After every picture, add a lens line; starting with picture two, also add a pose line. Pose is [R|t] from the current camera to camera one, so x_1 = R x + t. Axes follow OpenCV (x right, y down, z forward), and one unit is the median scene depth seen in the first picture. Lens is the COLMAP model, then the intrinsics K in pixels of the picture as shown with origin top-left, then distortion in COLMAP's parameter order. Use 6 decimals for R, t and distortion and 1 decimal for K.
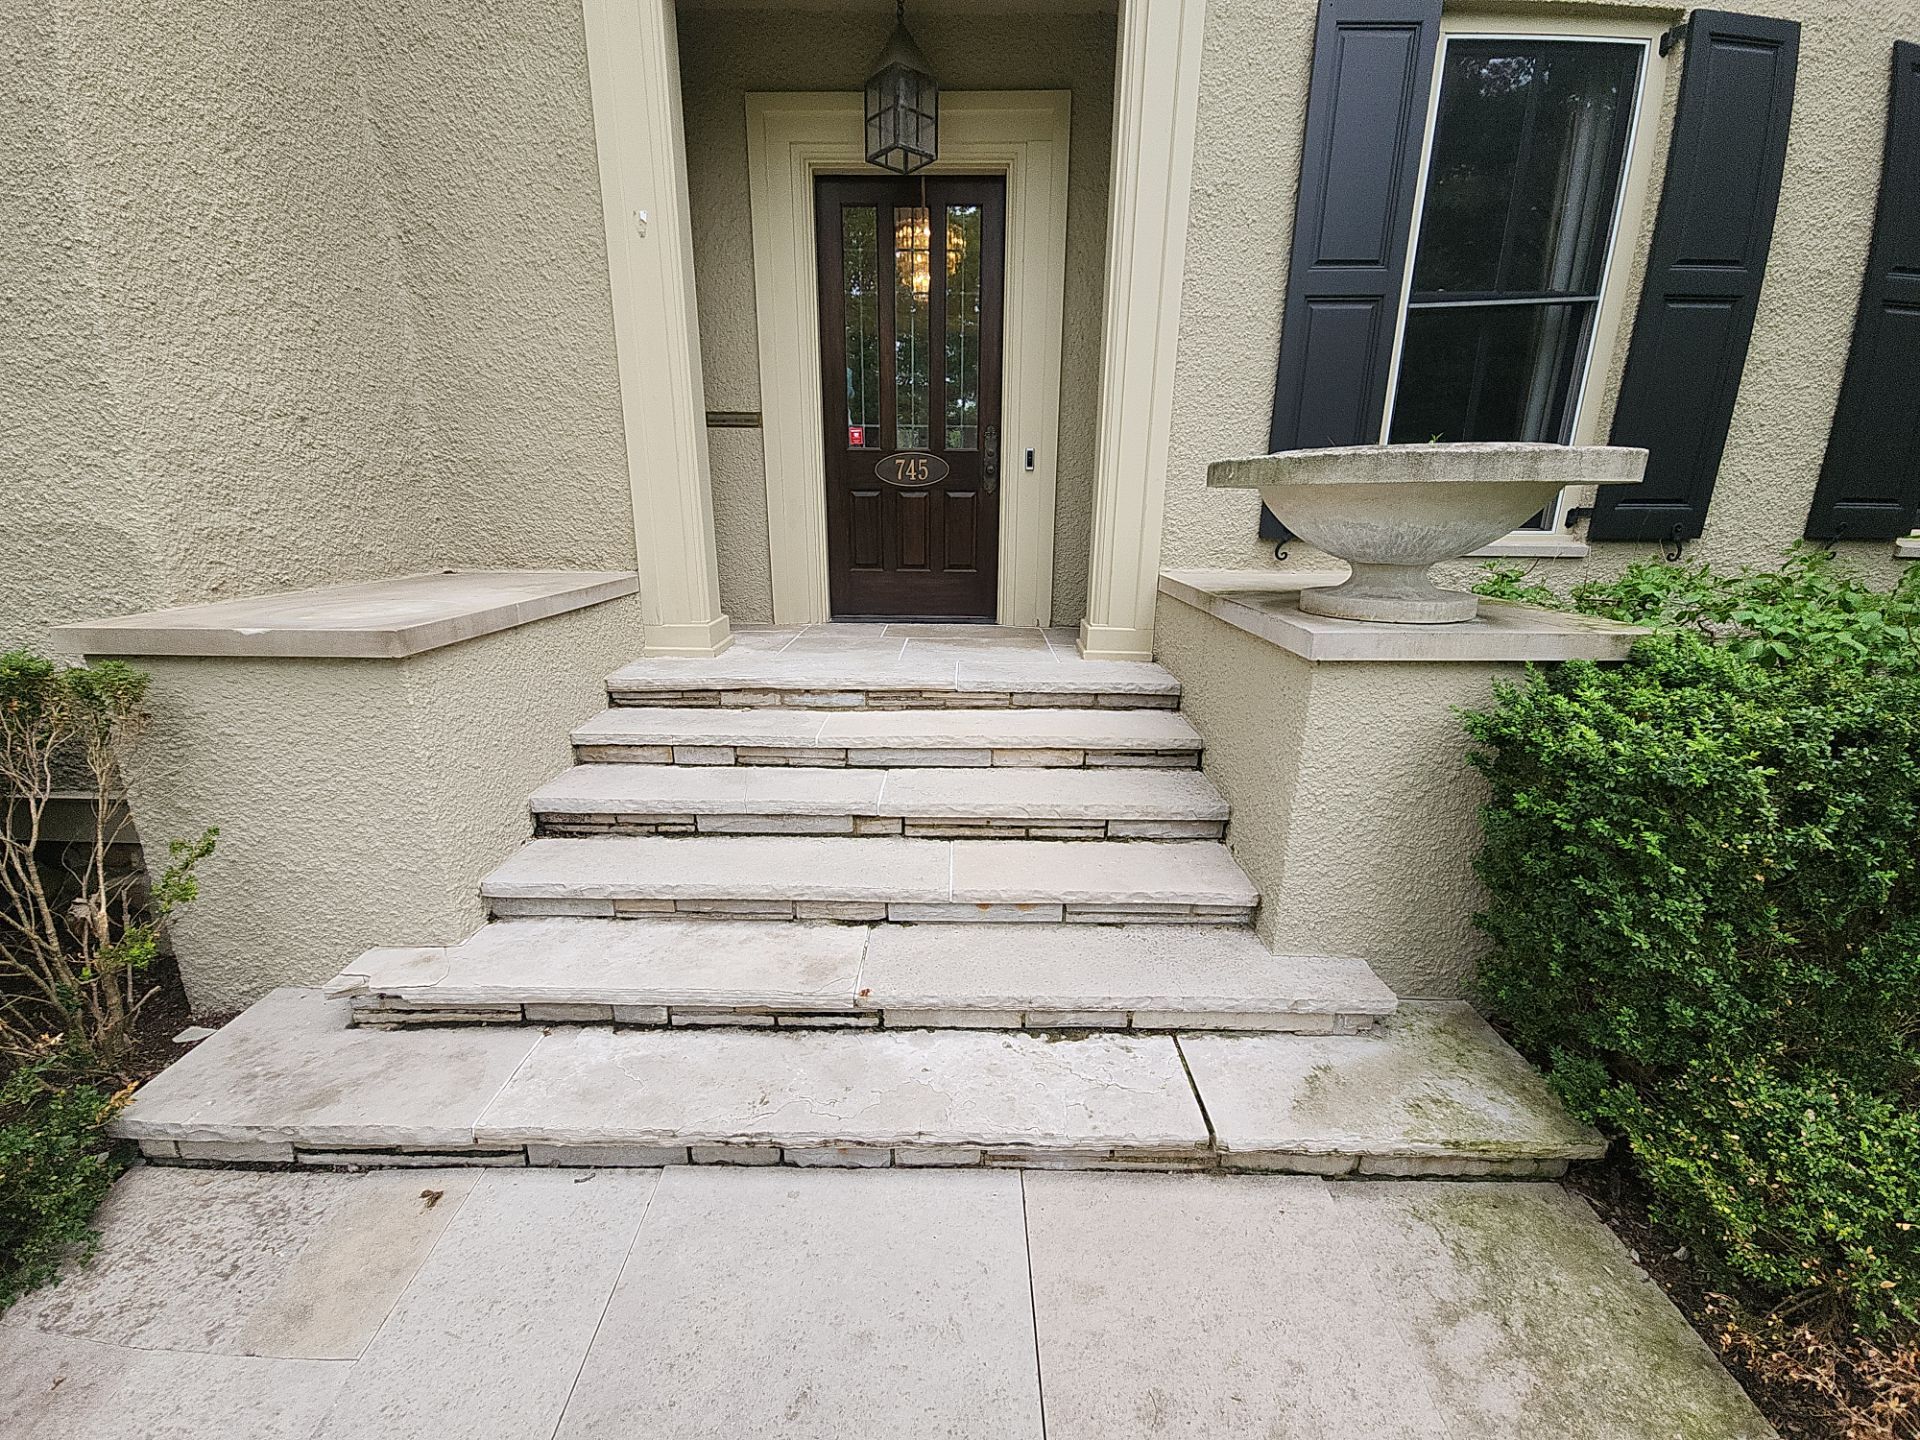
lens RADIAL K [[772.9, 0, 950.2], [0, 772.9, 719.9], [0, 0, 1]] dist [0.012361, -0.009347]
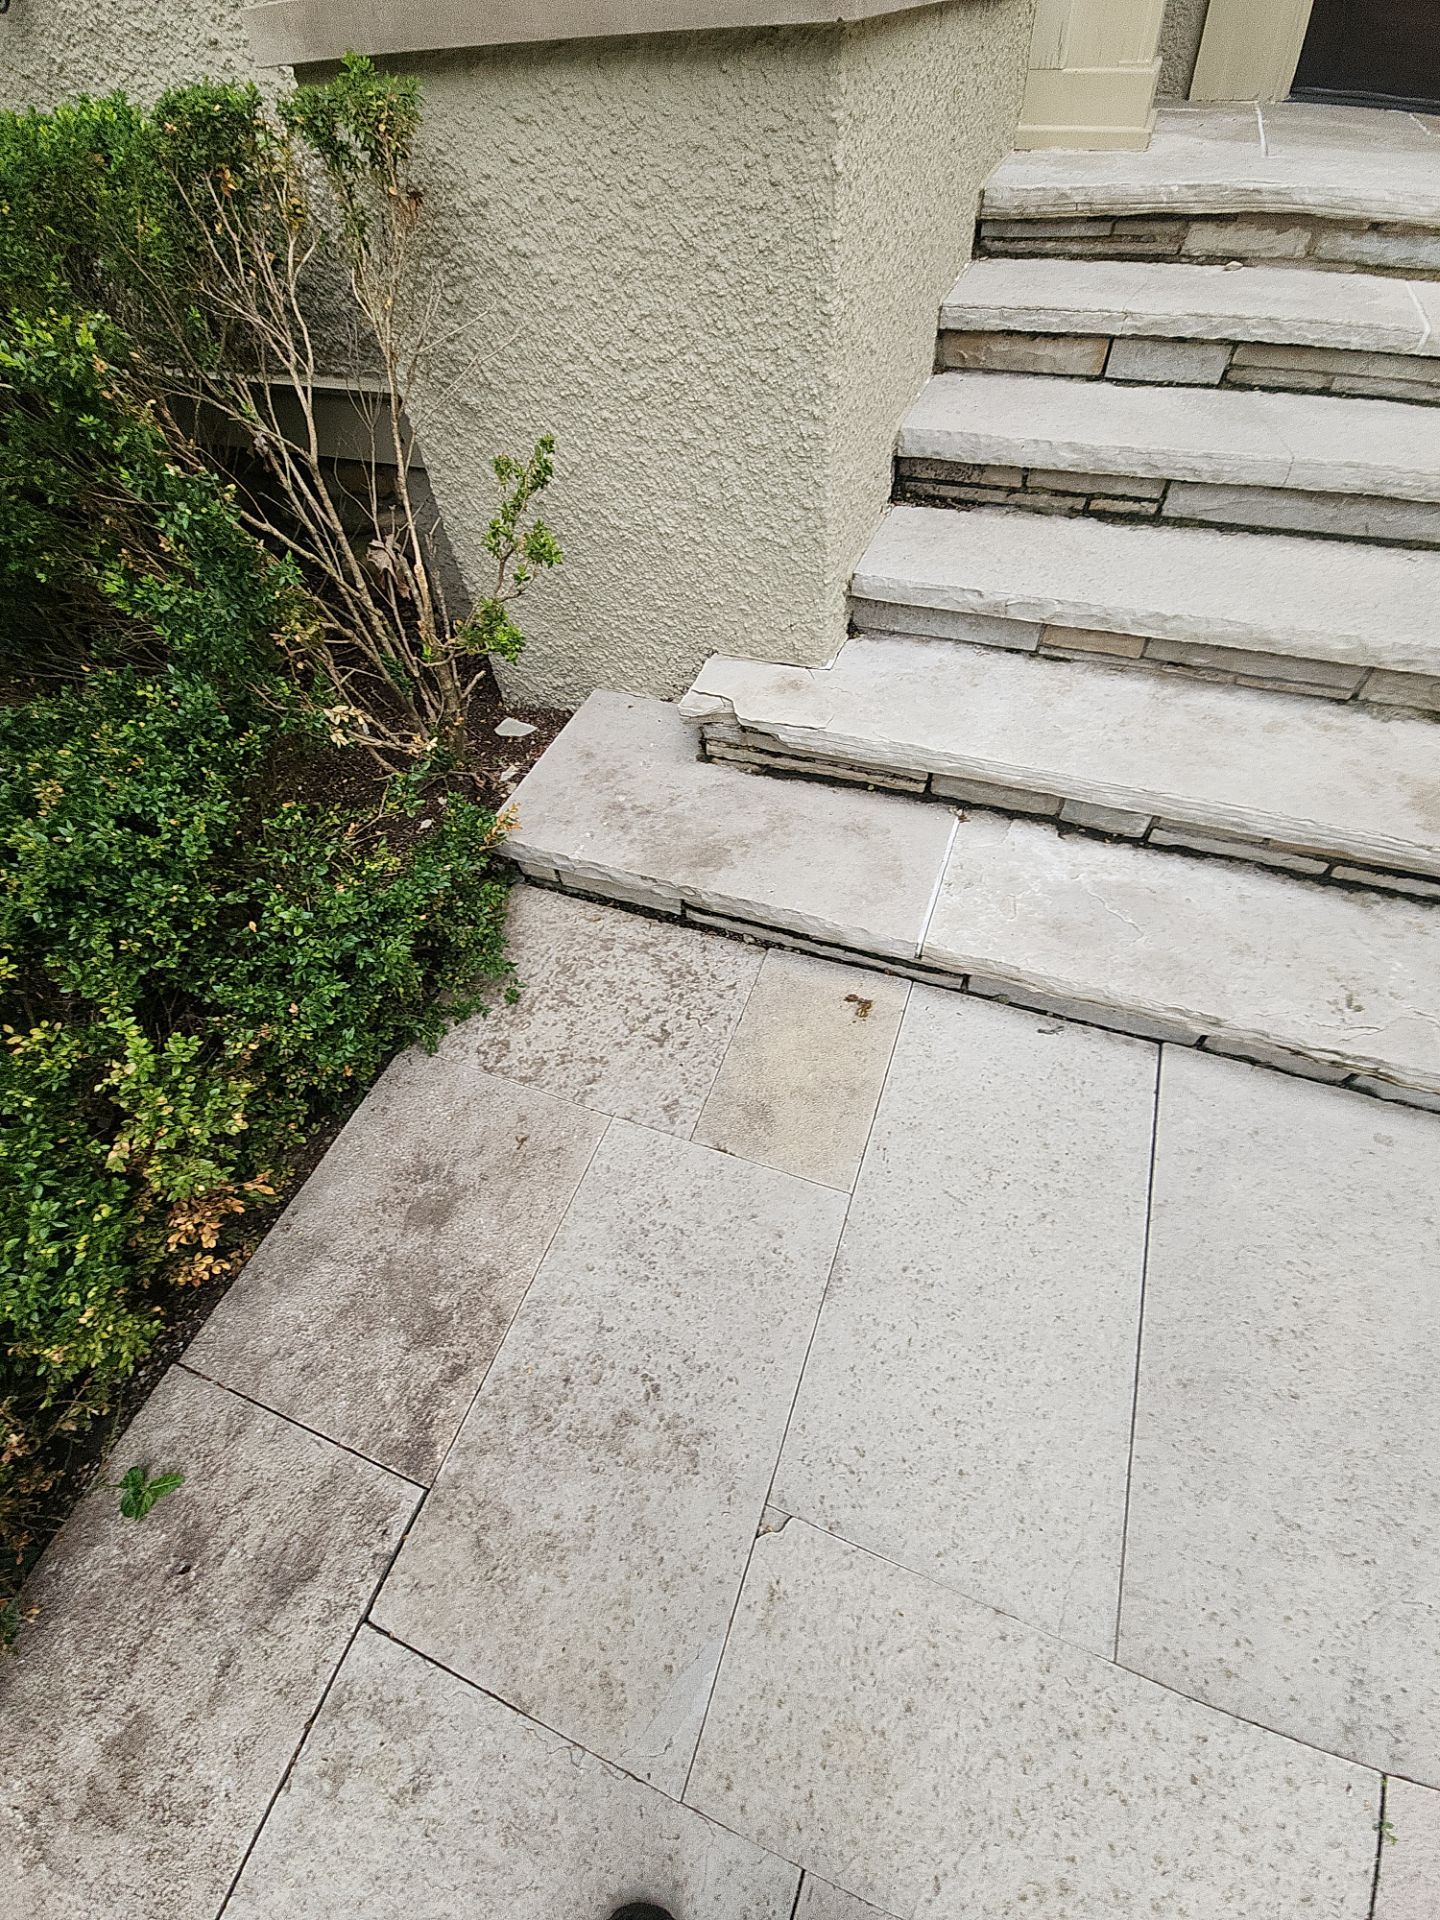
lens RADIAL K [[772.9, 0, 730.2], [0, 772.9, 948.1], [0, 0, 1]] dist [0.012361, -0.009347]
pose [[0.934460, 0.239651, -0.263349, -0.499923], [-0.034052, 0.796358, 0.603867, 0.076435], [0.354437, -0.555322, 0.752325, 0.321371]]
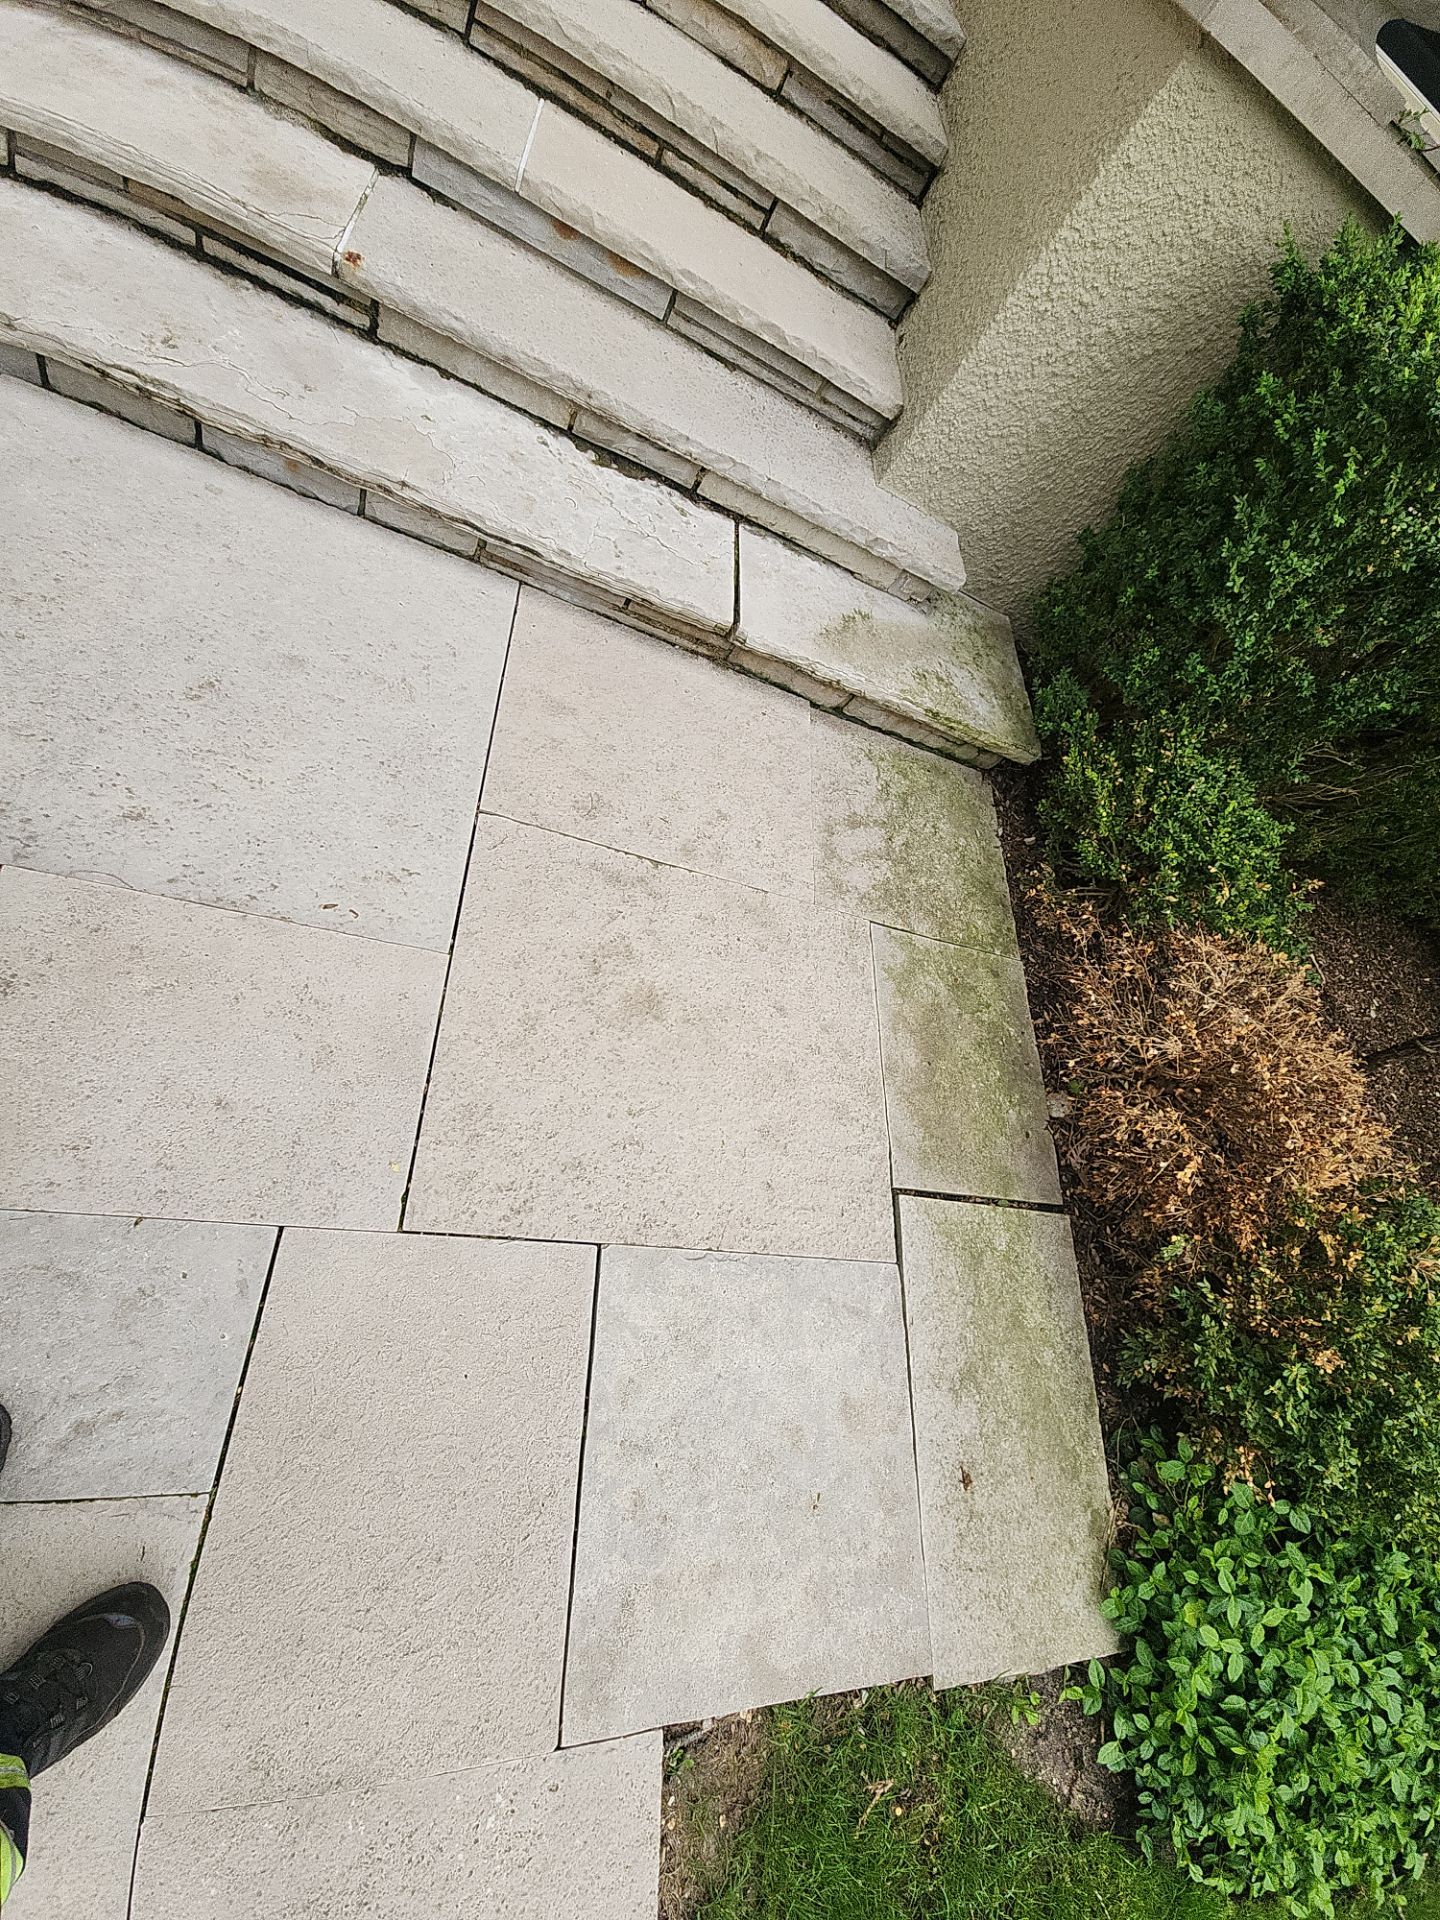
lens RADIAL K [[772.9, 0, 730.2], [0, 772.9, 948.1], [0, 0, 1]] dist [0.012361, -0.009347]
pose [[0.888737, 0.200750, 0.412124, 0.021193], [-0.438484, 0.634496, 0.636512, 0.160120], [-0.133711, -0.746401, 0.651925, 0.083347]]
